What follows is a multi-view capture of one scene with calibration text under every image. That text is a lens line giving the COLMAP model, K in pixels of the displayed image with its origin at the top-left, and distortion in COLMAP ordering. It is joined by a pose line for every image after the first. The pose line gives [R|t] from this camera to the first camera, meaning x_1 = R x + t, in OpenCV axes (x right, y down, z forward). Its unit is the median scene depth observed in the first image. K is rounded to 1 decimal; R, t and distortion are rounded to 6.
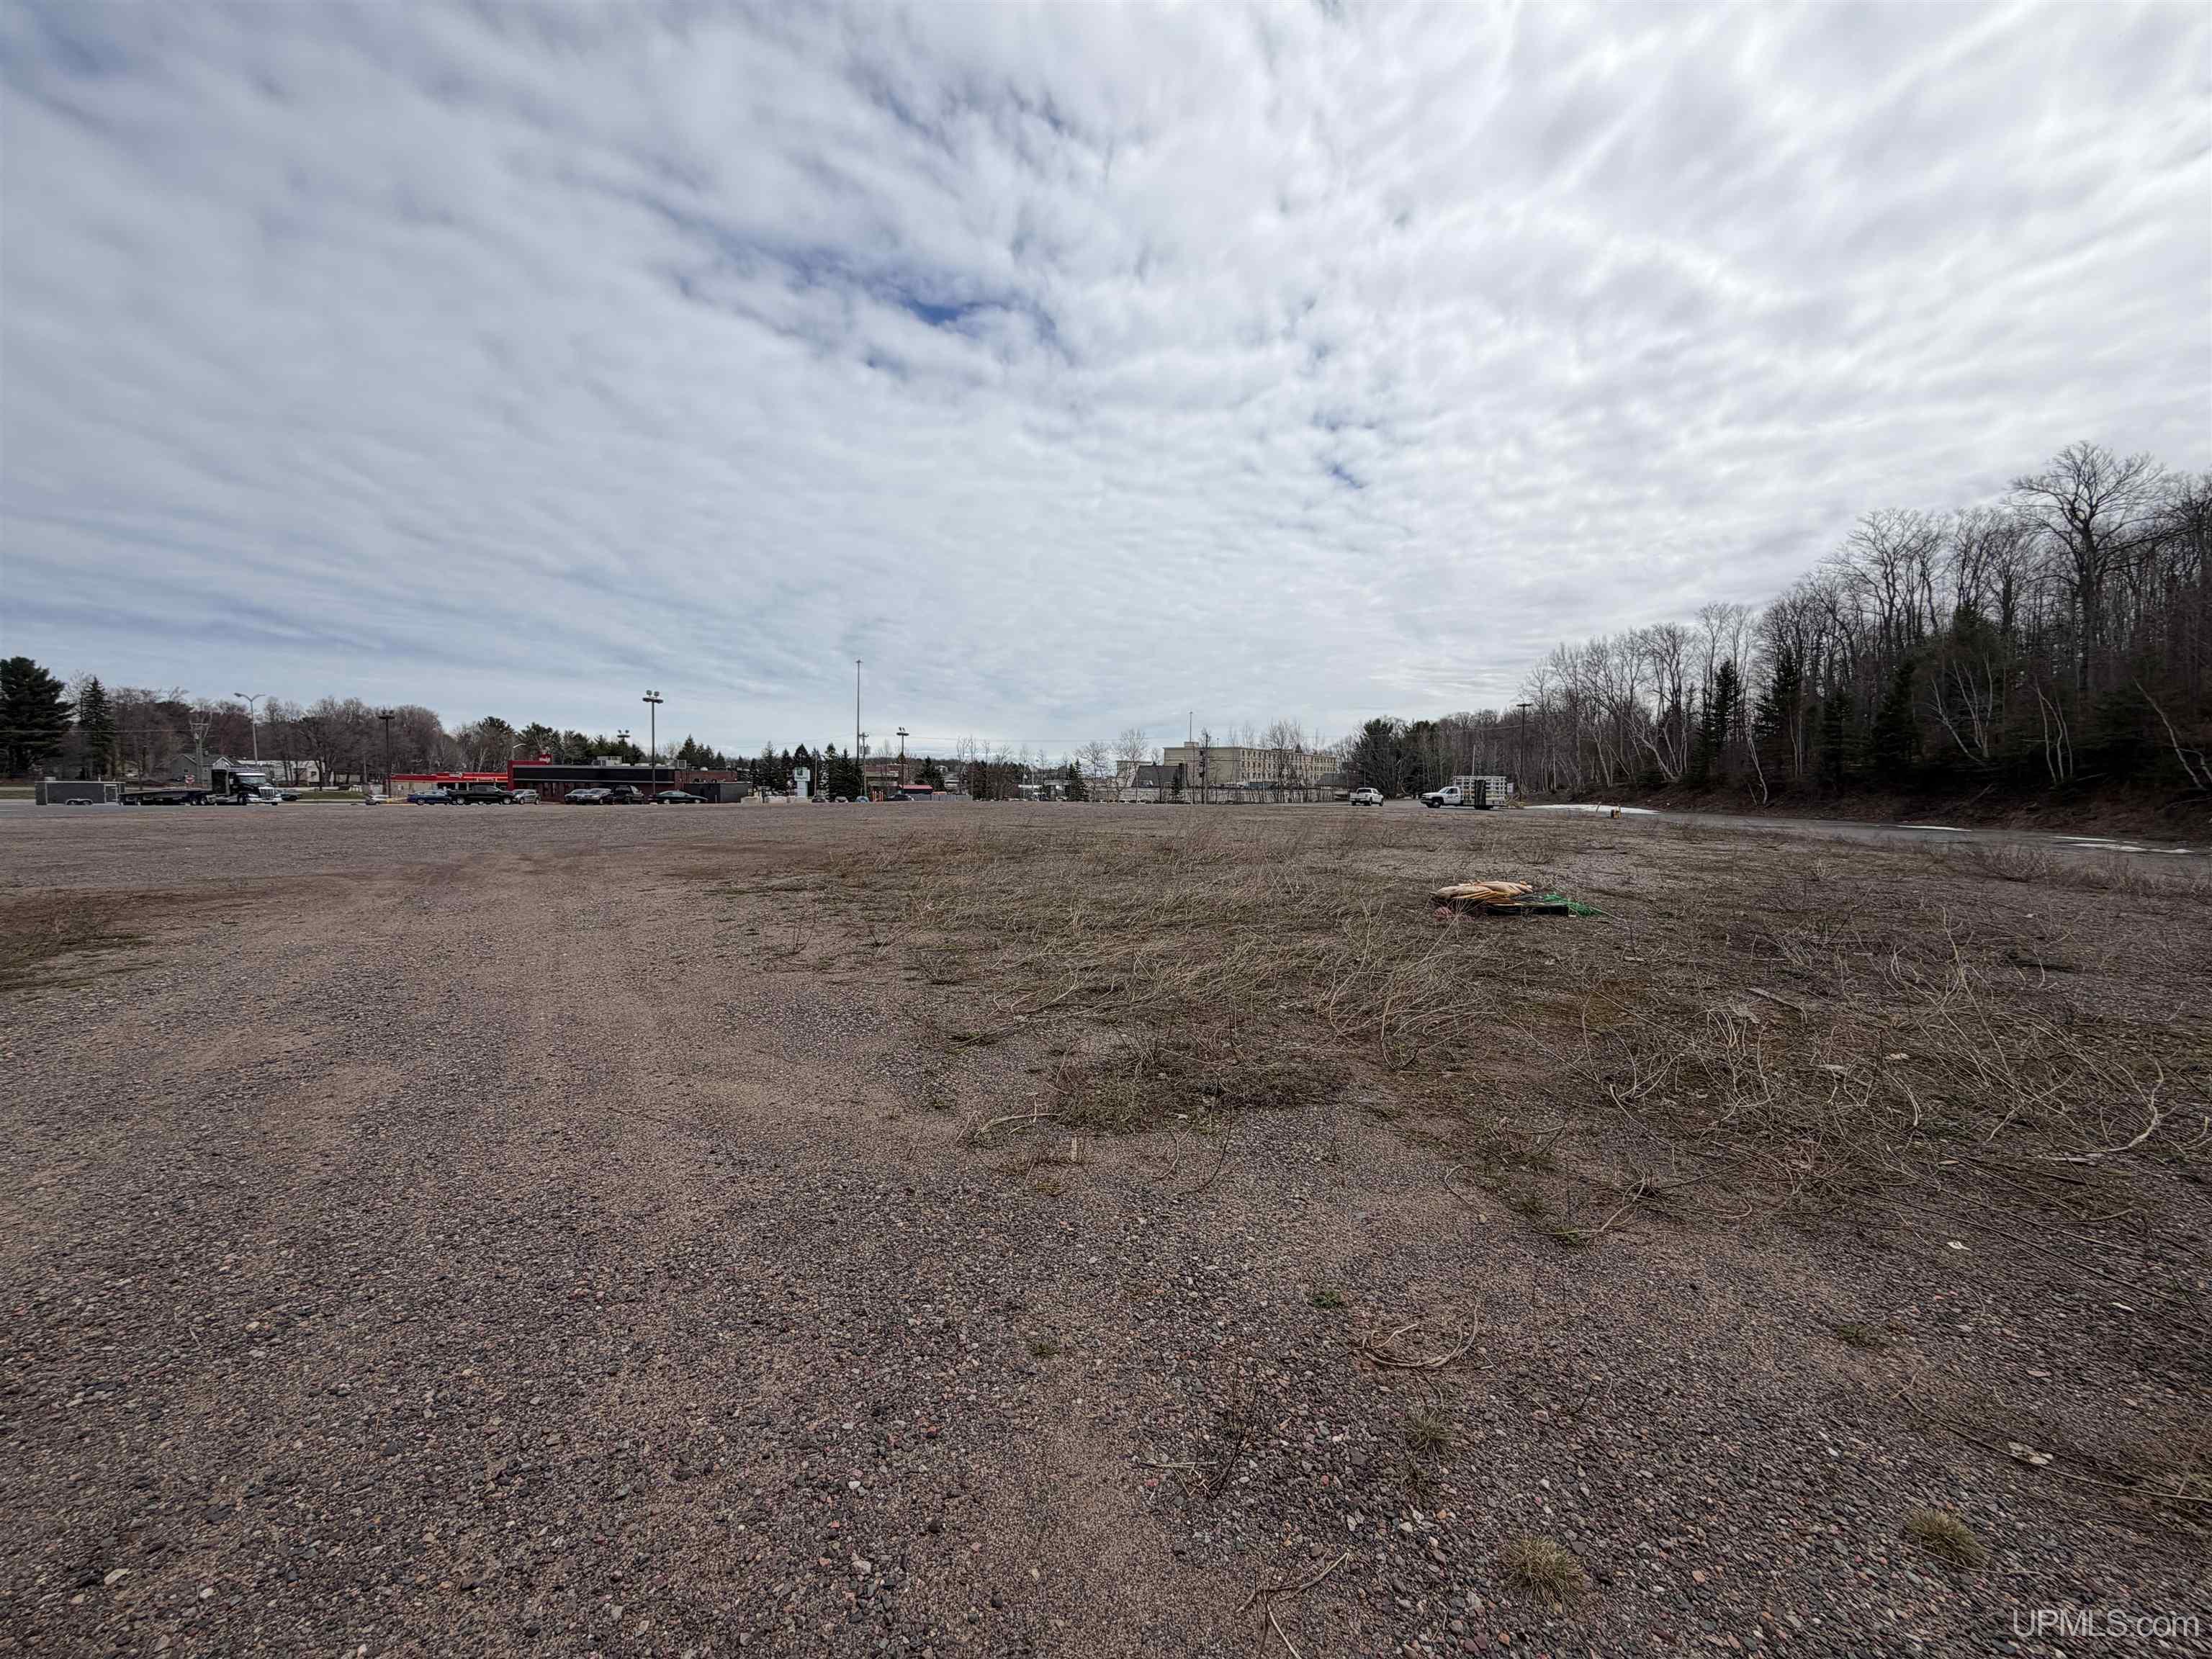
lens RADIAL K [[883.2, 0, 1088.3], [0, 883.2, 835.2], [0, 0, 1]] dist [0.000536, -0.000198]
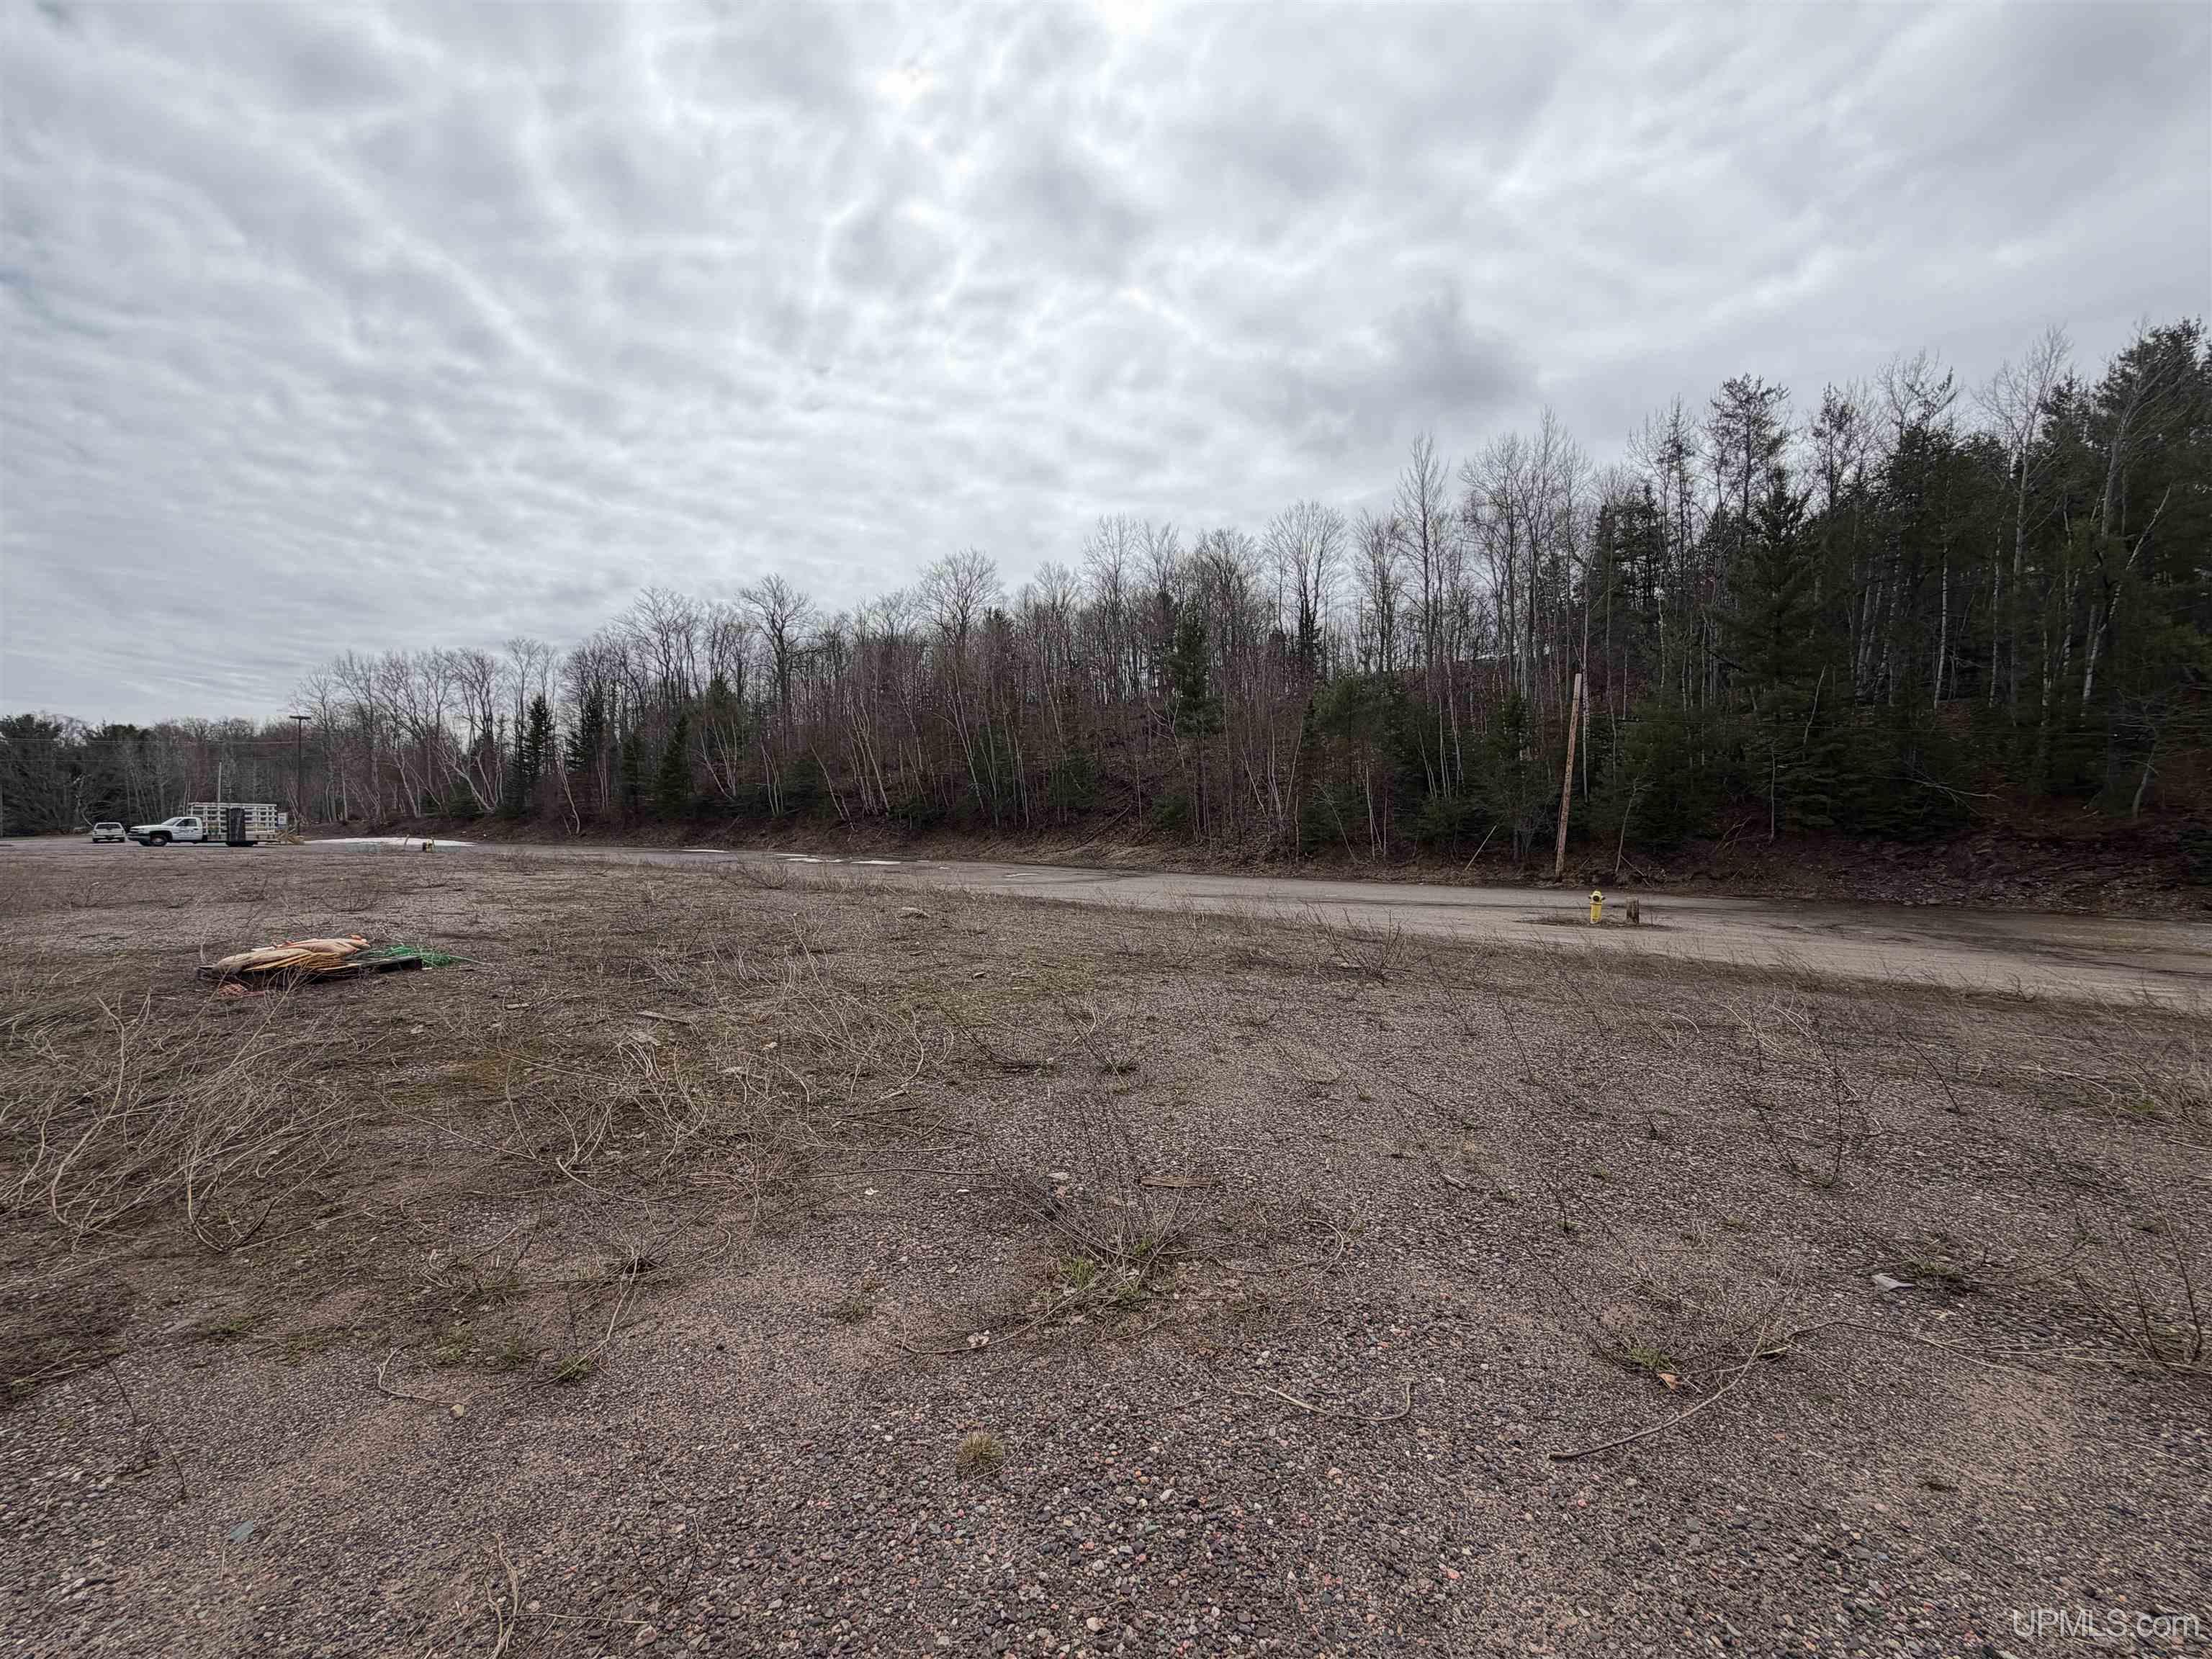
lens RADIAL K [[883.2, 0, 1105.9], [0, 883.2, 817.0], [0, 0, 1]] dist [0.000536, -0.000198]
pose [[0.358291, 0.002354, 0.933607, -0.026588], [0.049610, 0.998536, -0.021557, -0.007224], [-0.932291, 0.054039, 0.357650, 0.135546]]
